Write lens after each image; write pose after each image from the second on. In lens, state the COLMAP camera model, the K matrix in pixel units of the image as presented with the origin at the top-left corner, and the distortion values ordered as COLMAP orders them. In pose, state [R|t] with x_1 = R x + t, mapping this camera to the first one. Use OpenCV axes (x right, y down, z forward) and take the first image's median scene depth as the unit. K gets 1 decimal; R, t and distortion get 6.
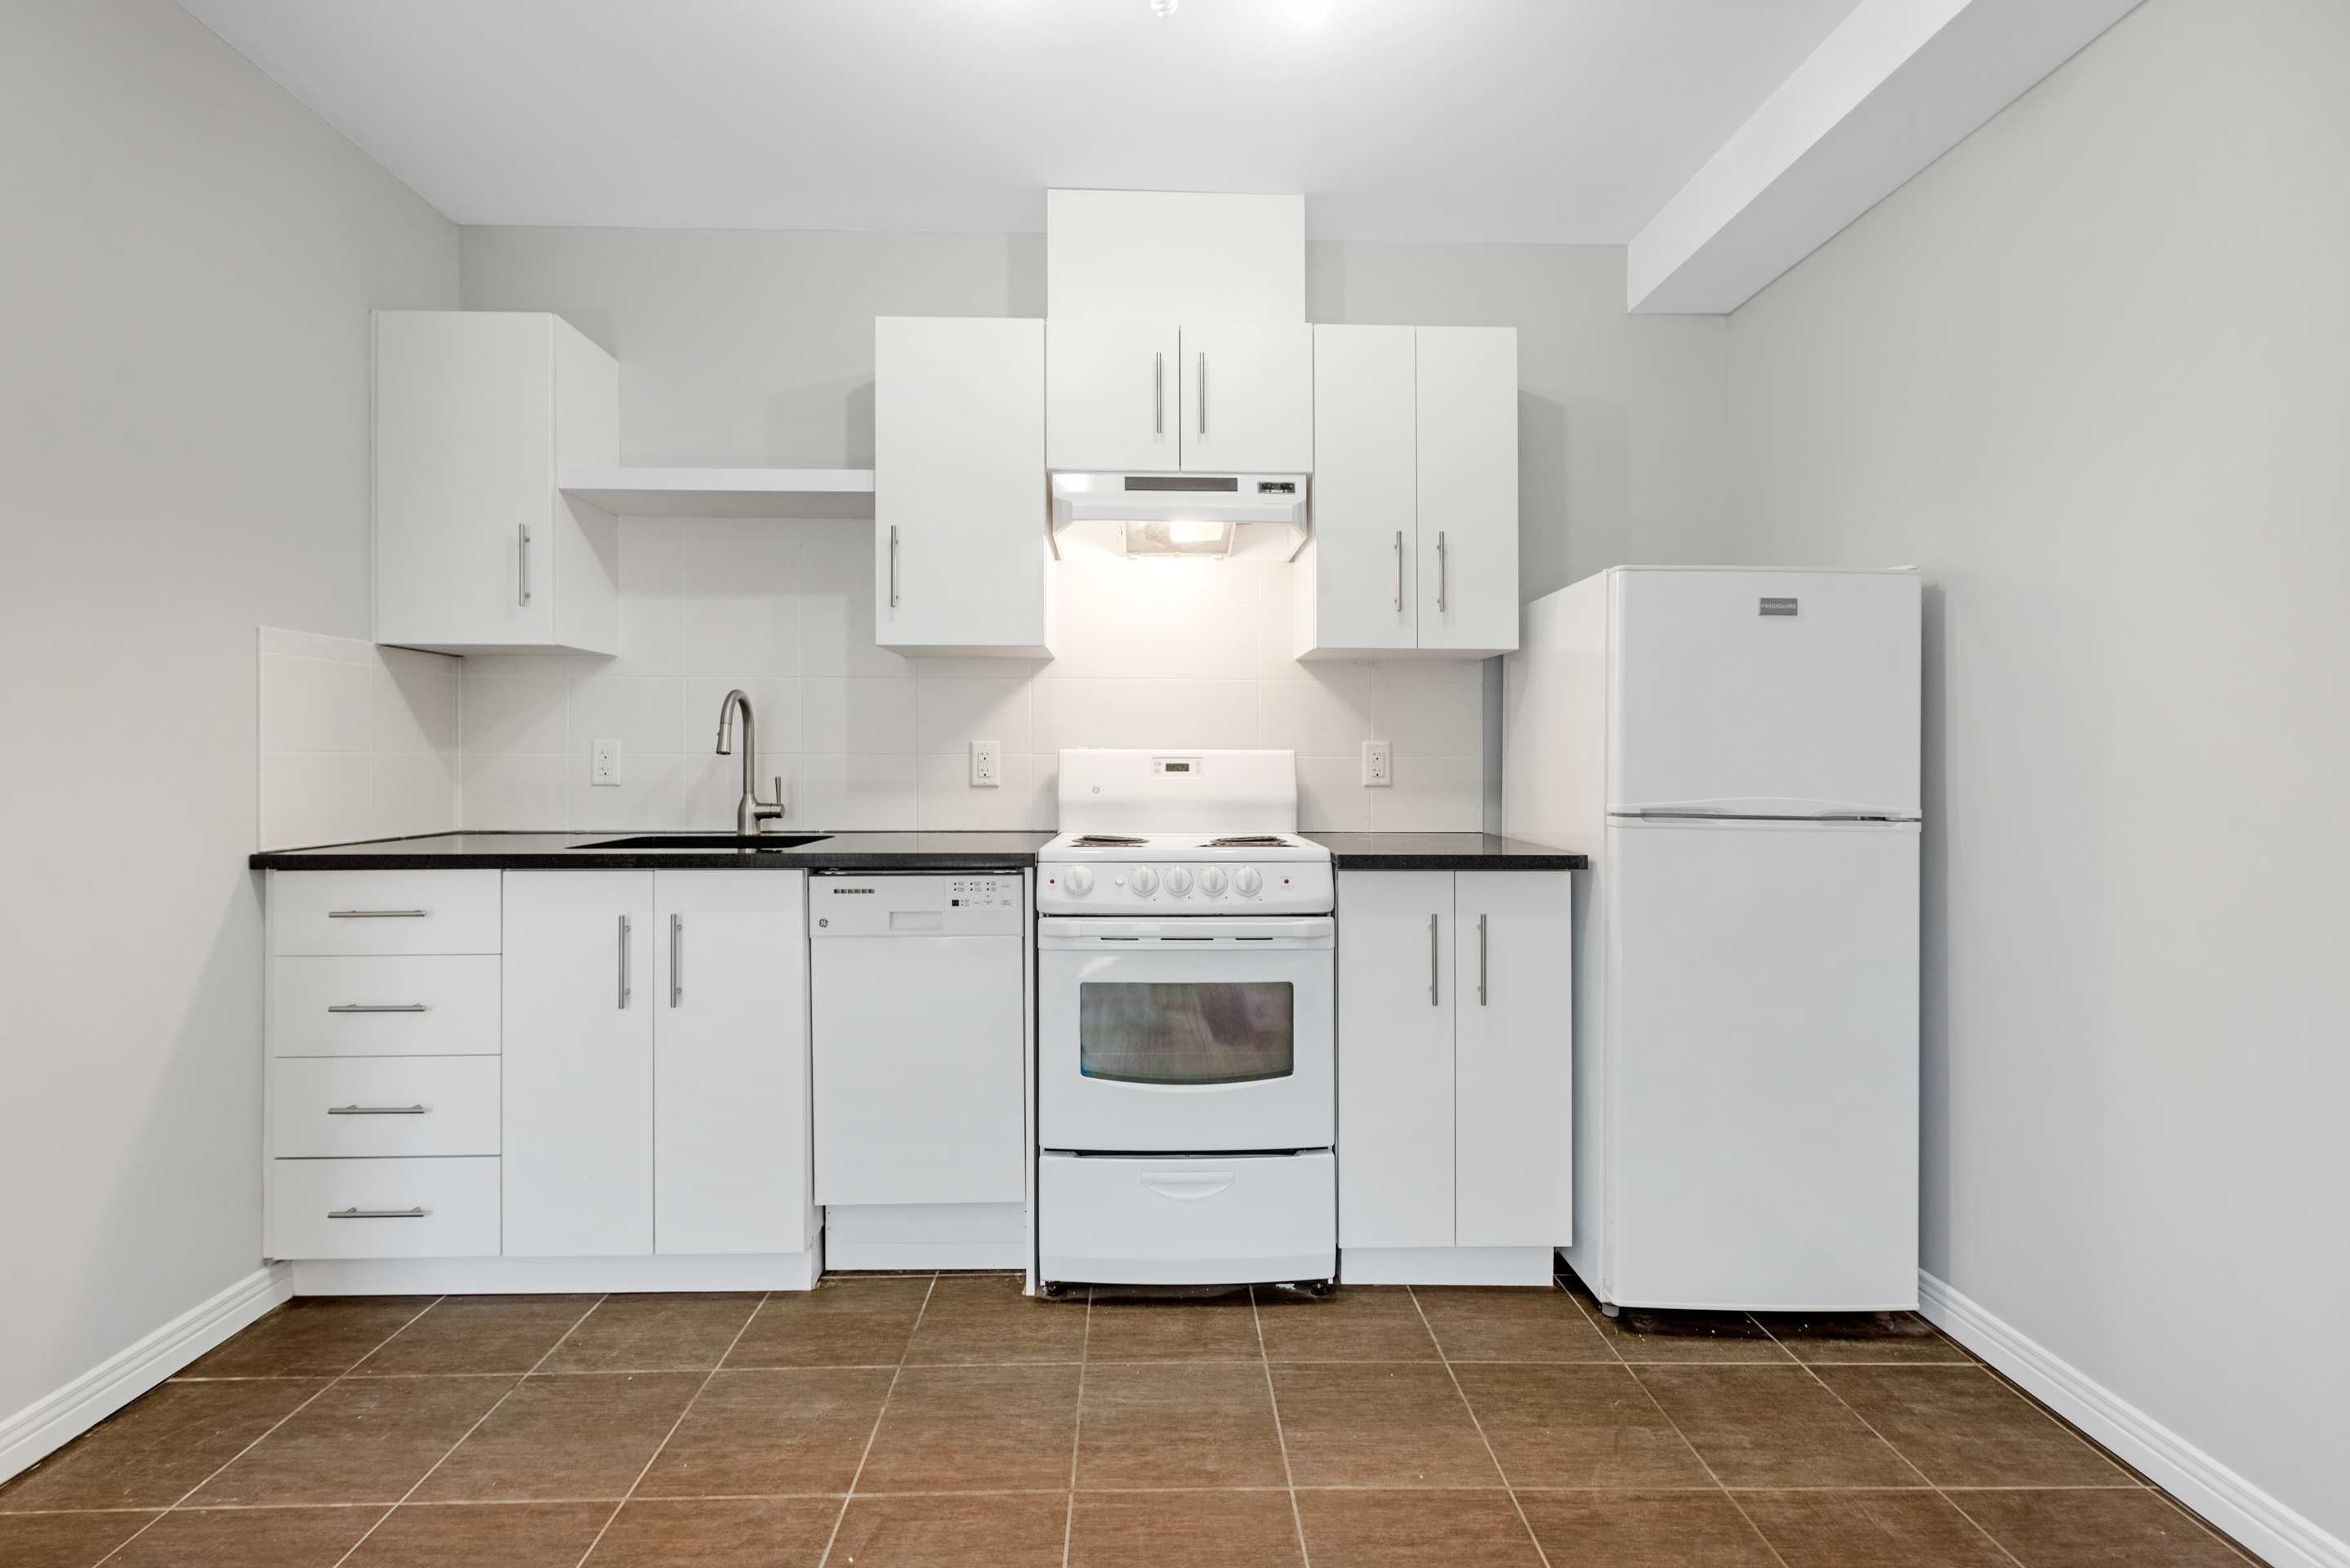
lens RADIAL K [[1033.8, 0, 1166.4], [0, 1033.8, 756.0], [0, 0, 1]] dist [0.000353, -0.000191]
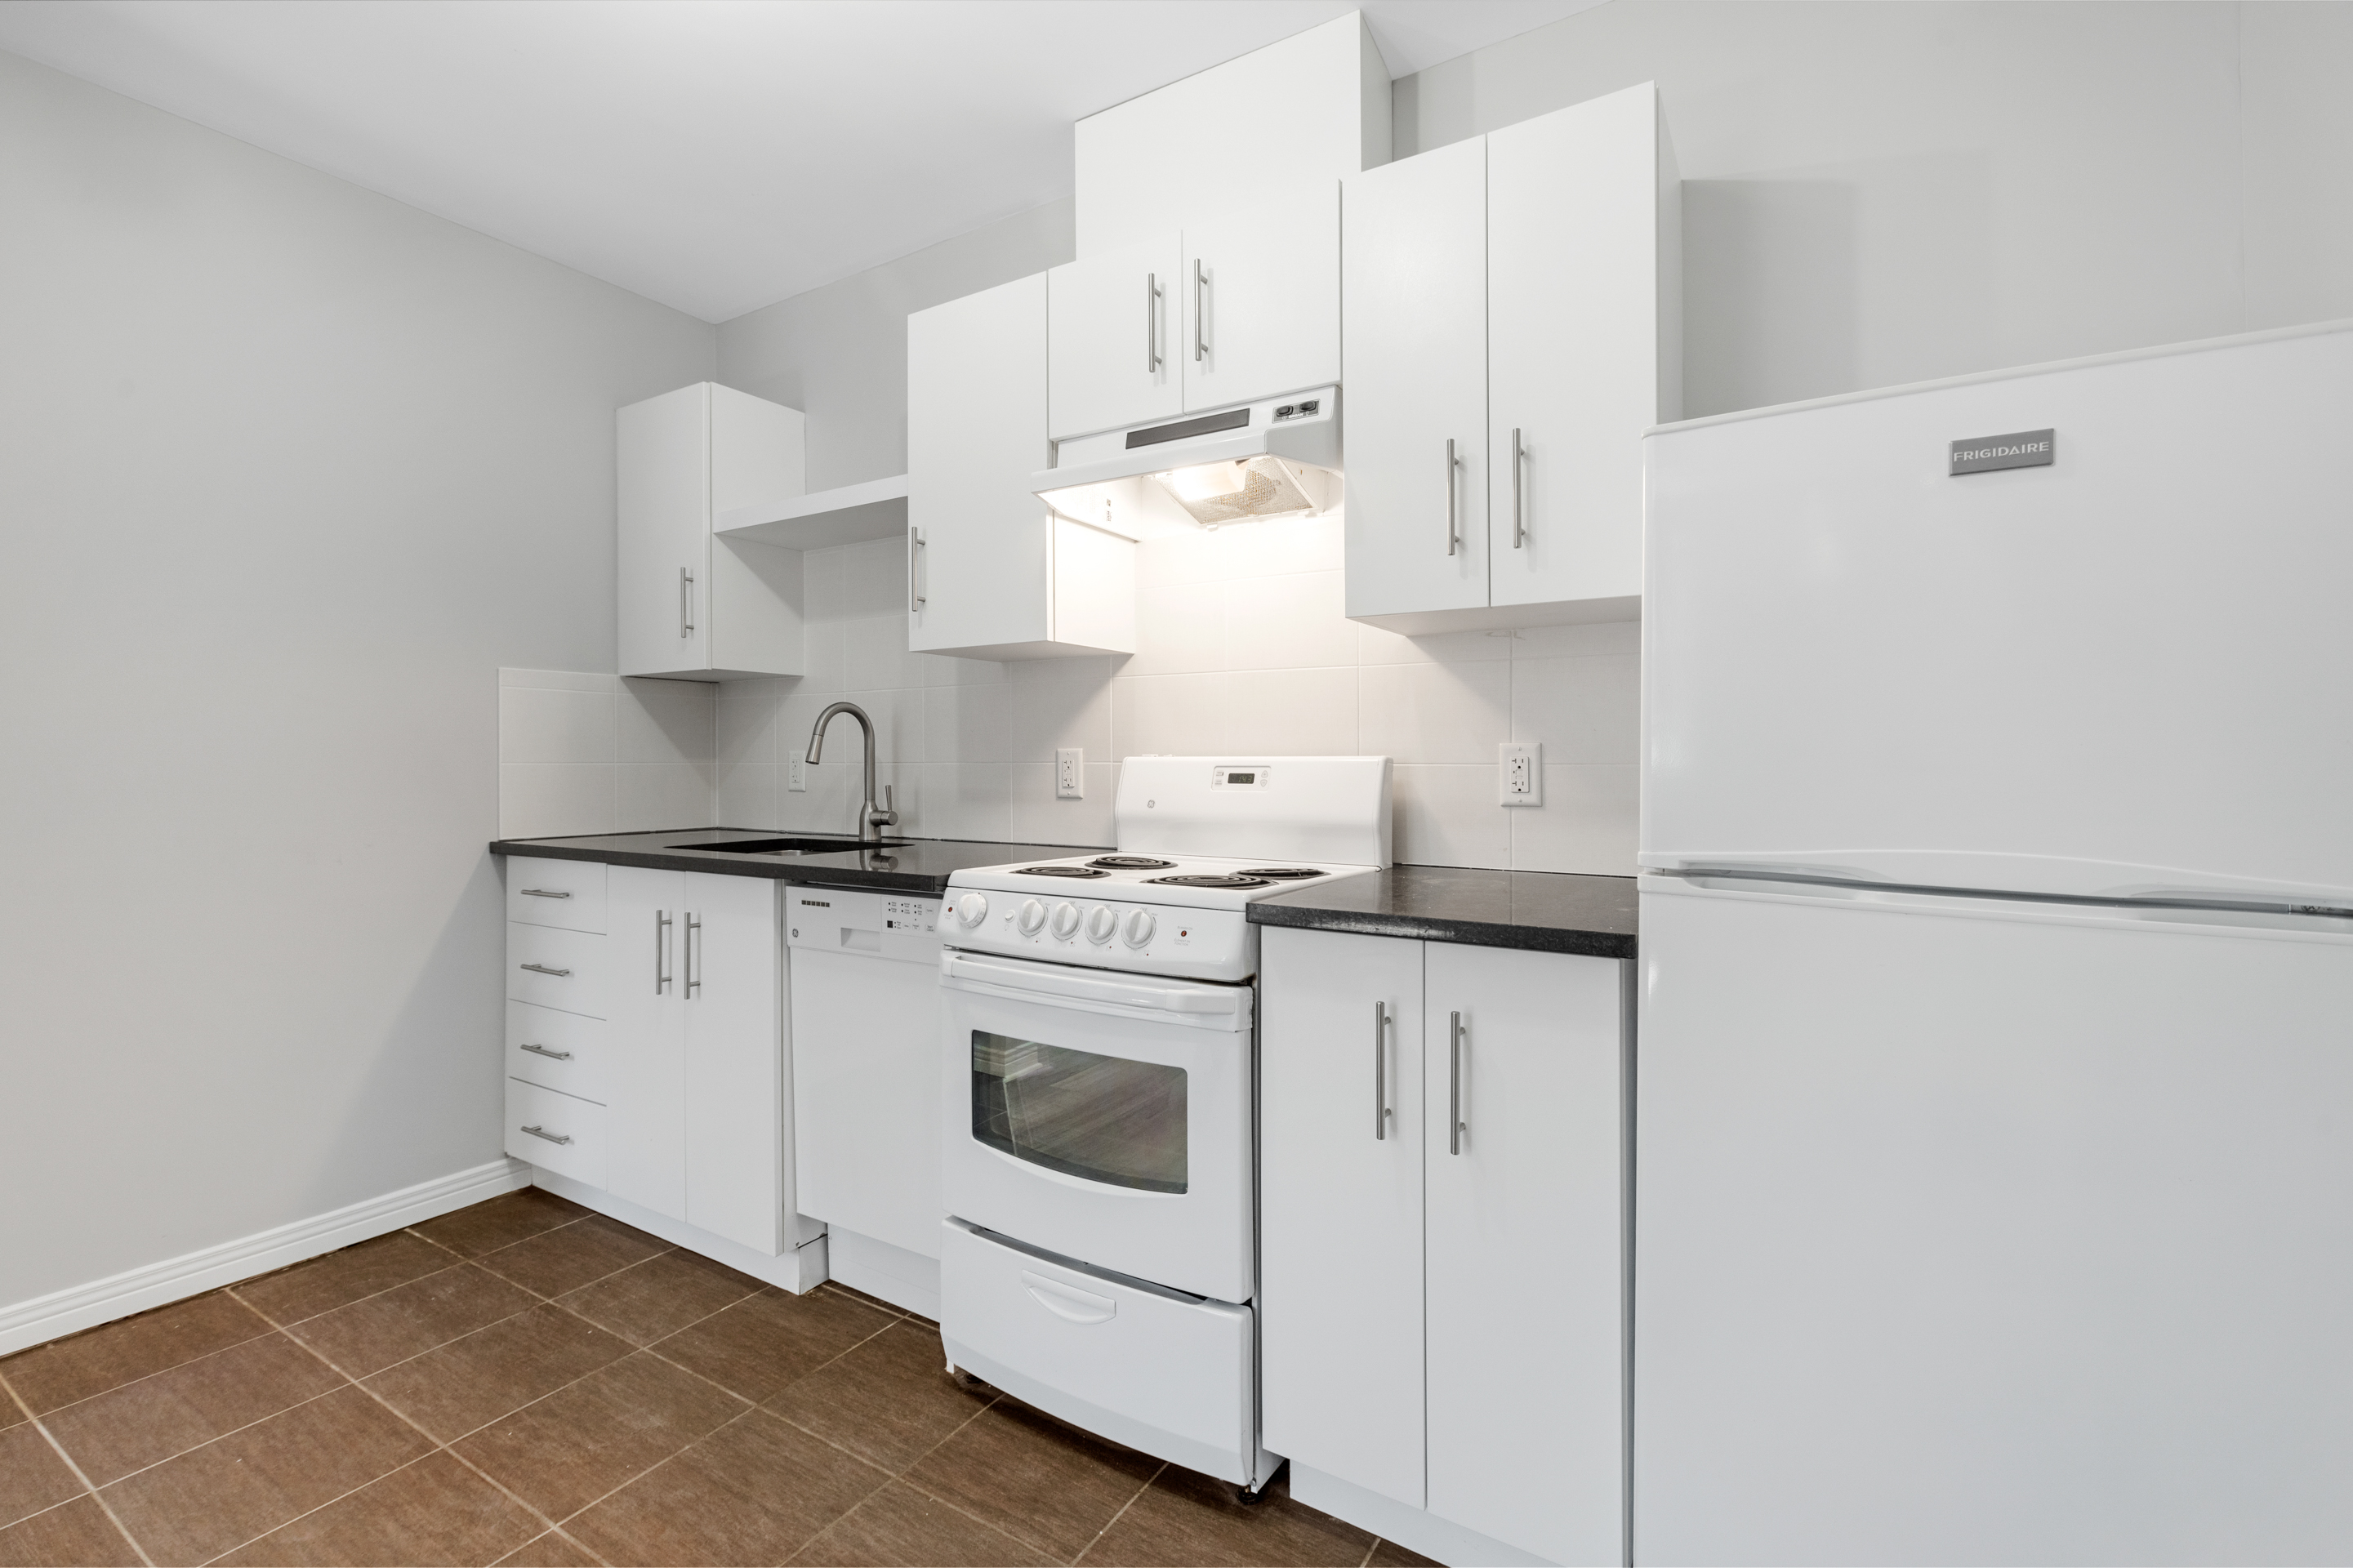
lens RADIAL K [[1012.7, 0, 1199.4], [0, 1012.7, 762.9], [0, 0, 1]] dist [0.000912, -0.001035]
pose [[0.832738, -0.002428, -0.553663, 0.528957], [0.004091, 0.999990, 0.001767, -0.003391], [0.553653, -0.003736, 0.832739, 0.394095]]
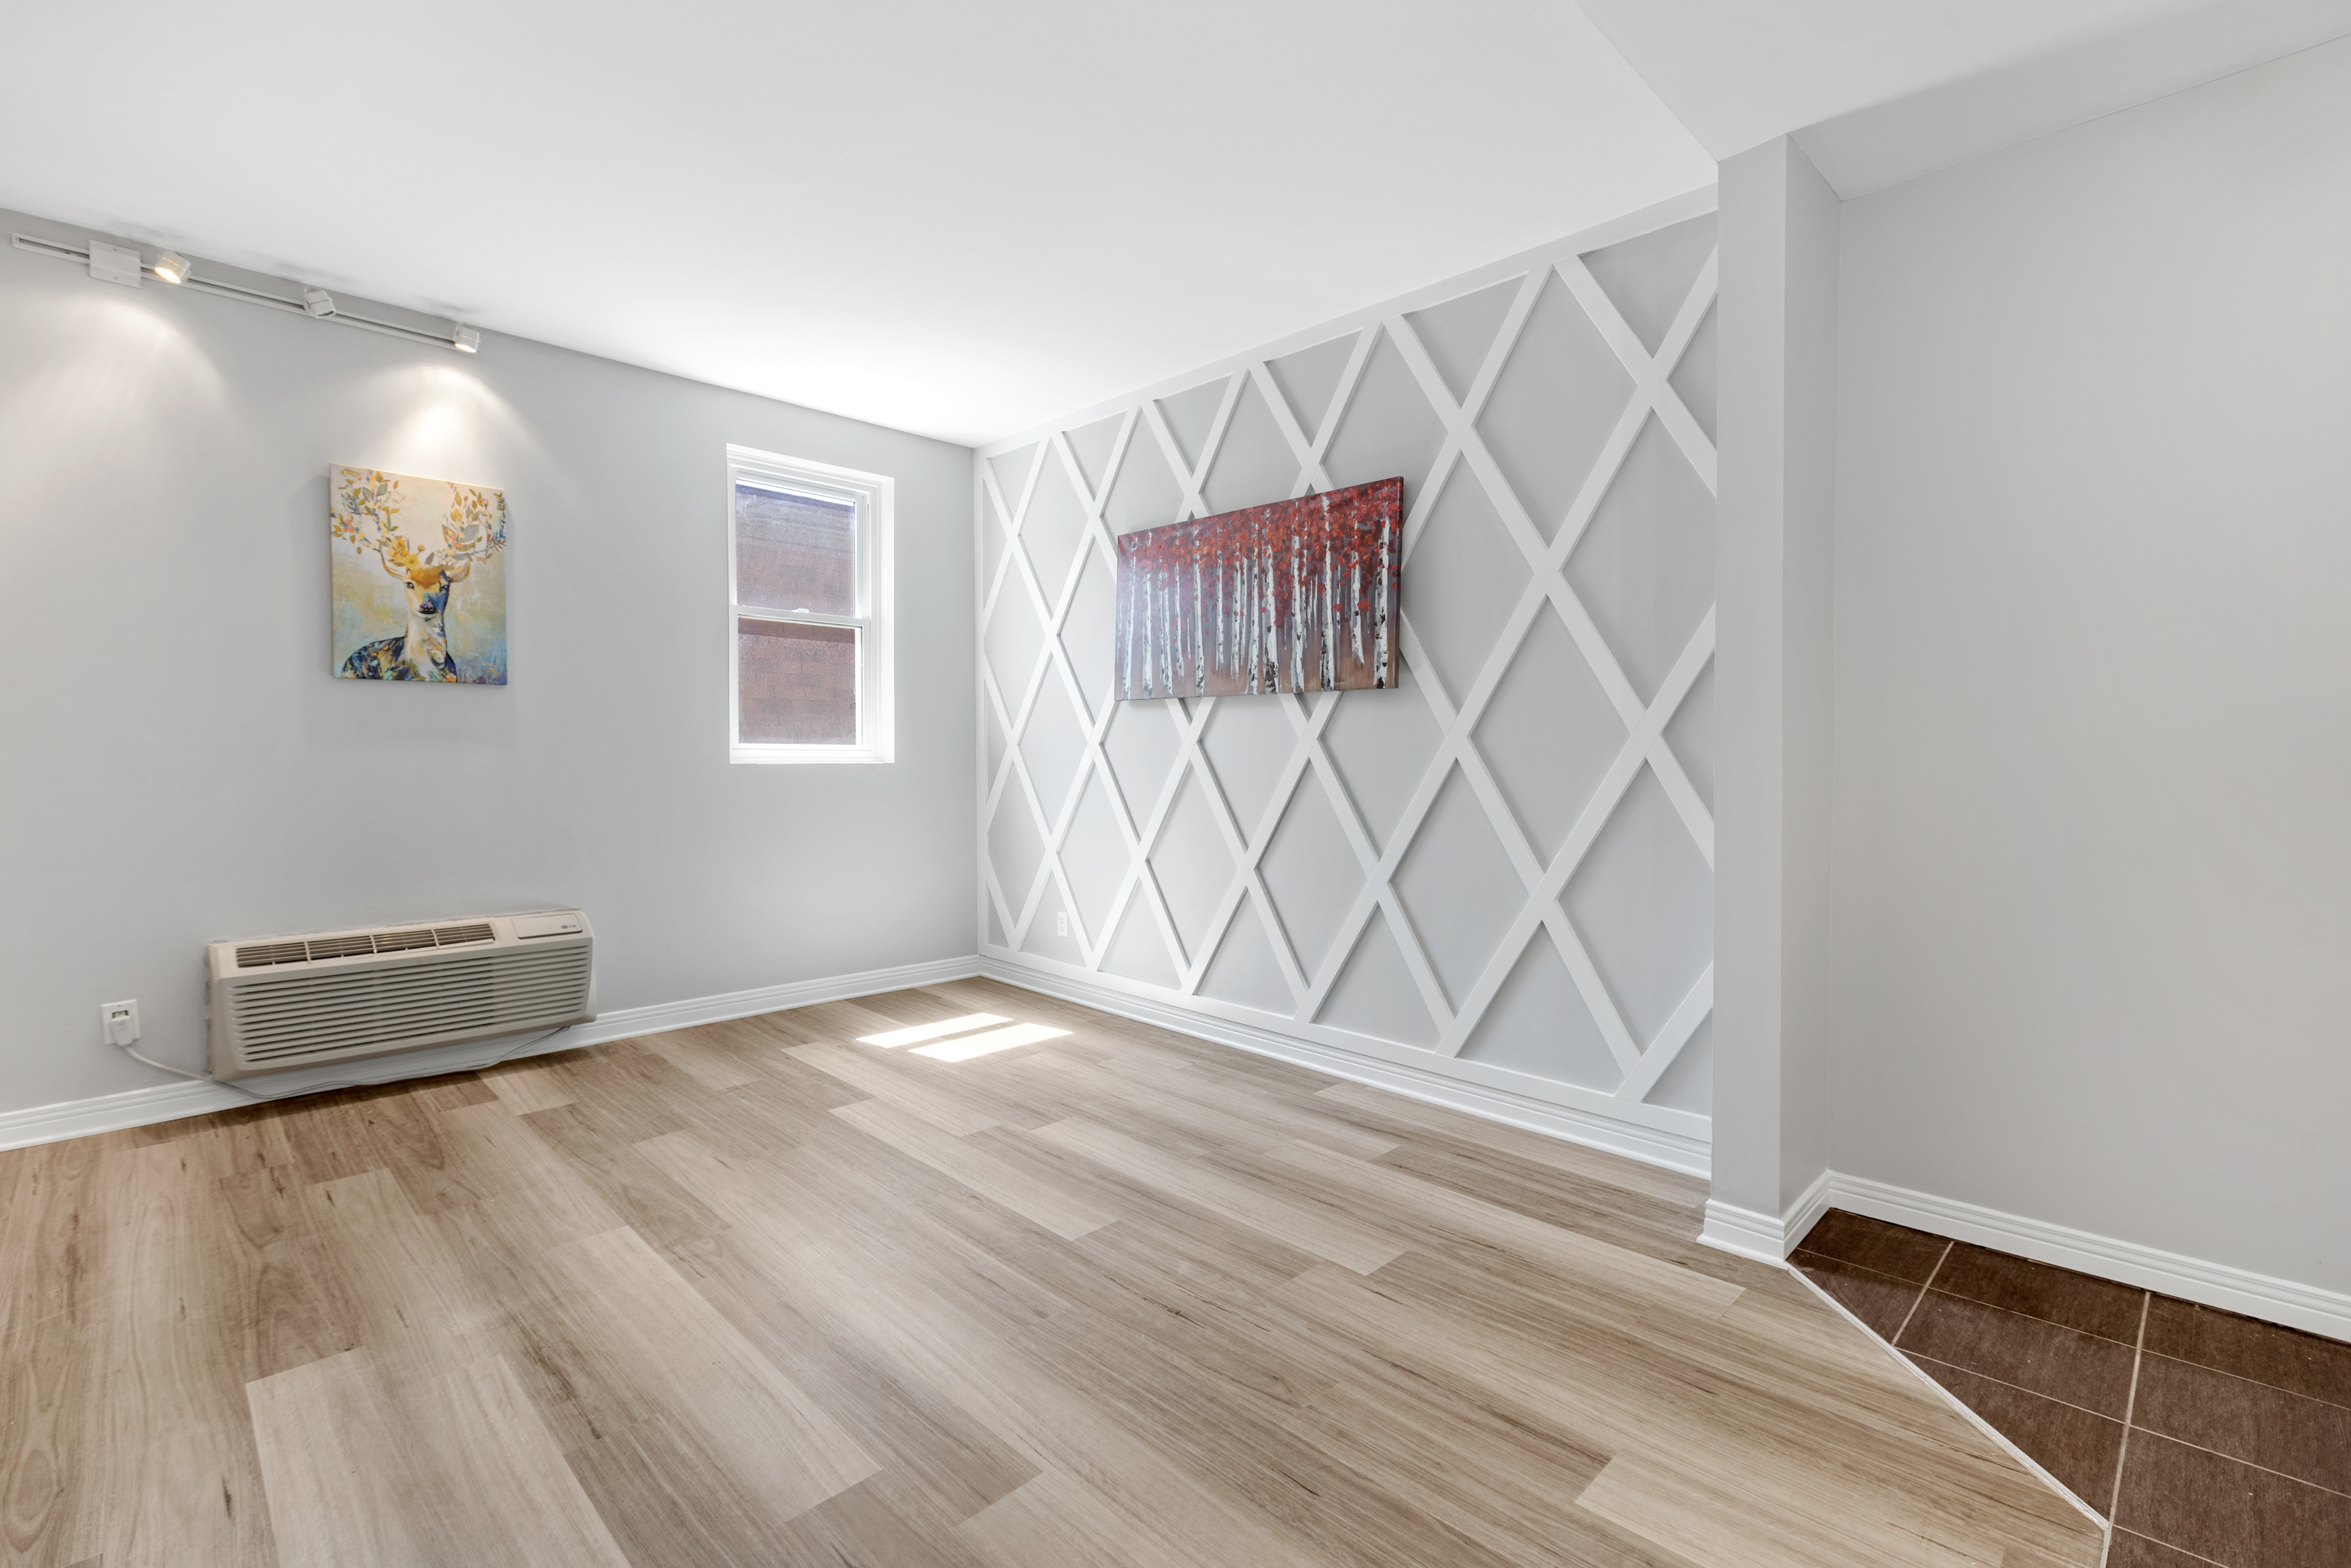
lens RADIAL K [[1081.3, 0, 1099.9], [0, 1081.3, 785.6], [0, 0, 1]] dist [-0.006350, -0.000853]
pose [[-0.765600, 0.011107, -0.643222, 0.608080], [0.000782, 0.999866, 0.016335, 0.004960], [0.643317, 0.012004, -0.765506, 0.669845]]
